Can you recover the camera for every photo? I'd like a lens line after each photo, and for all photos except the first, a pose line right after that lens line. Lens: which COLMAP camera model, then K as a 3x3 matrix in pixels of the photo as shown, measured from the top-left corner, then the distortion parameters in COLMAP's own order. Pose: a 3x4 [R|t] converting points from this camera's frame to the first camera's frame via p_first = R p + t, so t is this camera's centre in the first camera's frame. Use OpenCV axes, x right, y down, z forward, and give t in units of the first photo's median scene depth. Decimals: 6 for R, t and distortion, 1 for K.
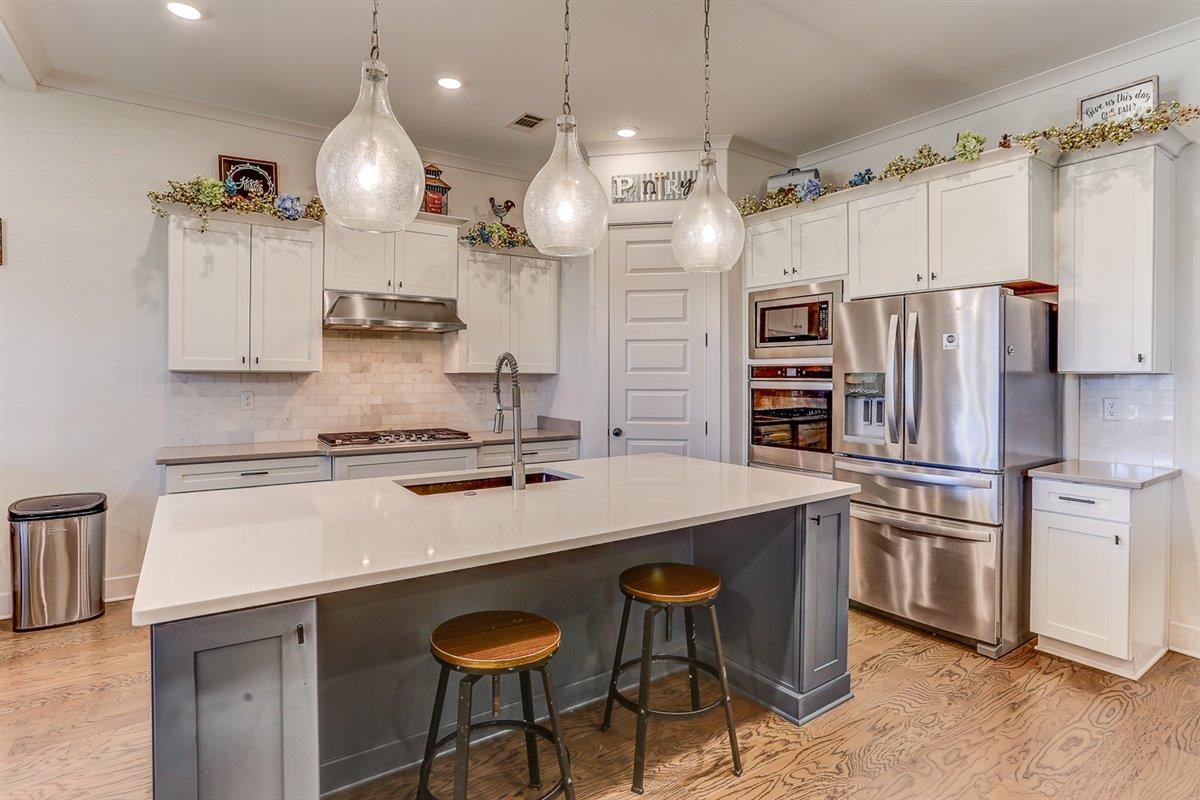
lens RADIAL K [[604.3, 0, 558.3], [0, 604.3, 379.0], [0, 0, 1]] dist [-0.040833, 0.016880]
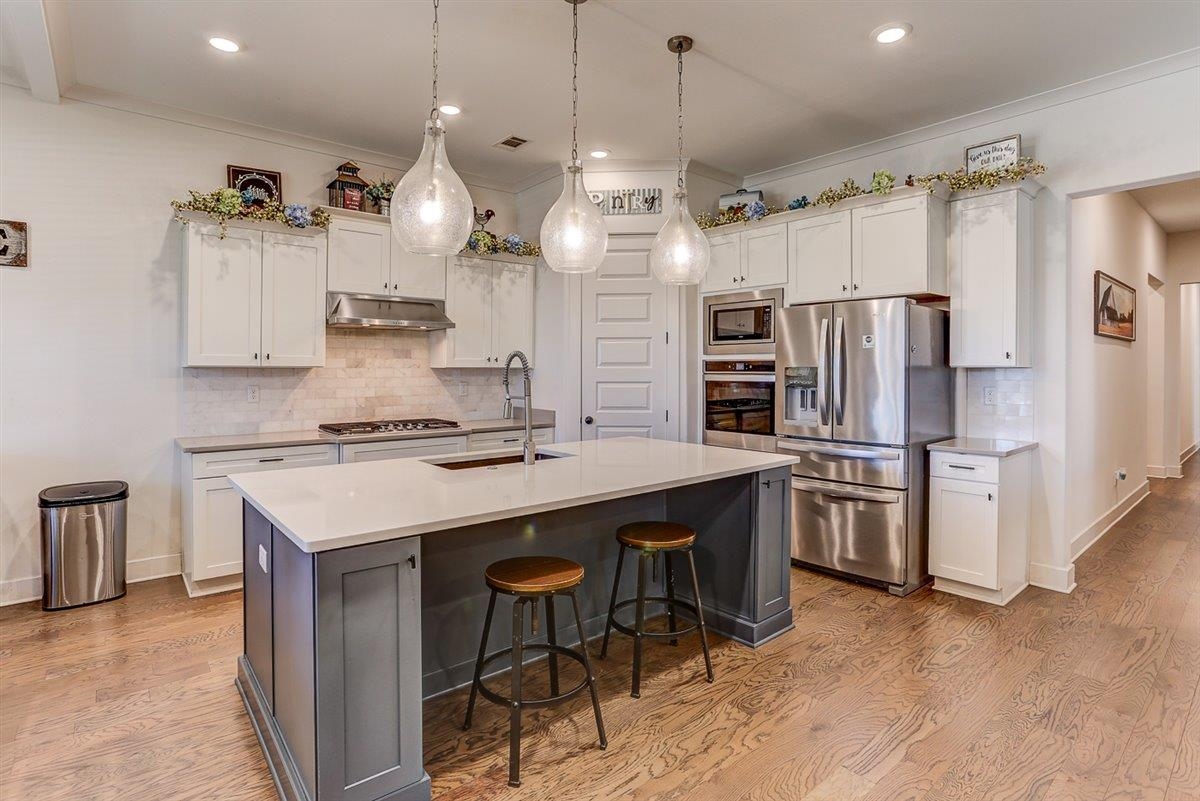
lens RADIAL K [[604.3, 0, 567.7], [0, 604.3, 376.6], [0, 0, 1]] dist [-0.040833, 0.016880]
pose [[0.993942, -0.003689, 0.109840, -0.089525], [0.003015, 0.999976, 0.006302, -0.000046], [-0.109861, -0.005933, 0.993929, -0.151604]]
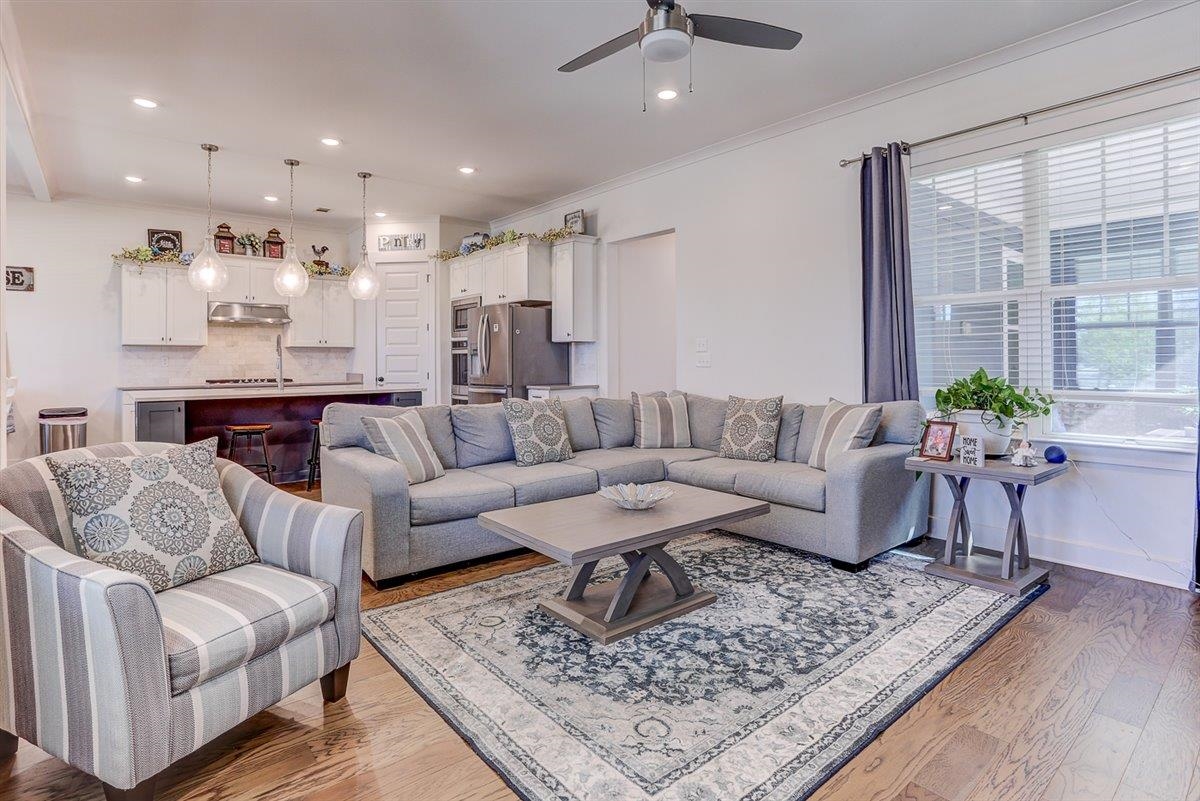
lens RADIAL K [[604.3, 0, 562.3], [0, 604.3, 363.9], [0, 0, 1]] dist [-0.040833, 0.016880]
pose [[0.994166, -0.009221, 0.107468, 0.581485], [0.009870, 0.999936, -0.005507, 0.077269], [-0.107410, 0.006535, 0.994193, -1.109285]]
